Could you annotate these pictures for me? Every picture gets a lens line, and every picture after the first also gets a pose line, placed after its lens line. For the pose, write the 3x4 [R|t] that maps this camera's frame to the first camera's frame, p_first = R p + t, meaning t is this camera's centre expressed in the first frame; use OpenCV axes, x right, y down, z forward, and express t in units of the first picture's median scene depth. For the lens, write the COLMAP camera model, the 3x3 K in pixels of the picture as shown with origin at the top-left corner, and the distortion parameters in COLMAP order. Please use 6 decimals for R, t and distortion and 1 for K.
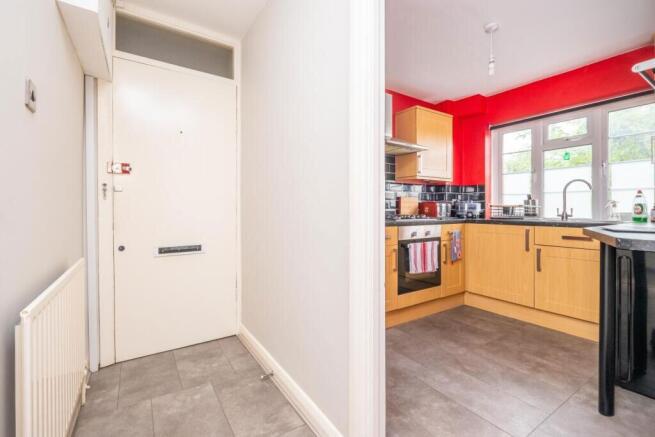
lens RADIAL K [[289.5, 0, 326.9], [0, 289.5, 208.7], [0, 0, 1]] dist [0.003683, 0.000339]
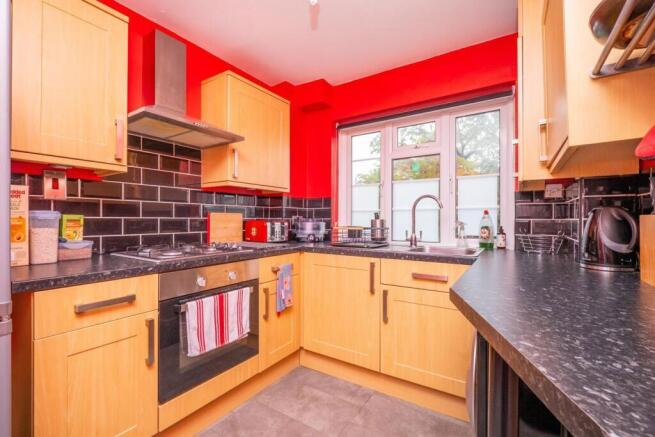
lens RADIAL K [[289.5, 0, 328.4], [0, 289.5, 219.0], [0, 0, 1]] dist [0.003683, 0.000339]
pose [[0.917895, 0.001137, 0.396821, 0.274708], [-0.000836, 0.999999, -0.000932, -0.031035], [-0.396822, 0.000524, 0.917895, 0.346565]]
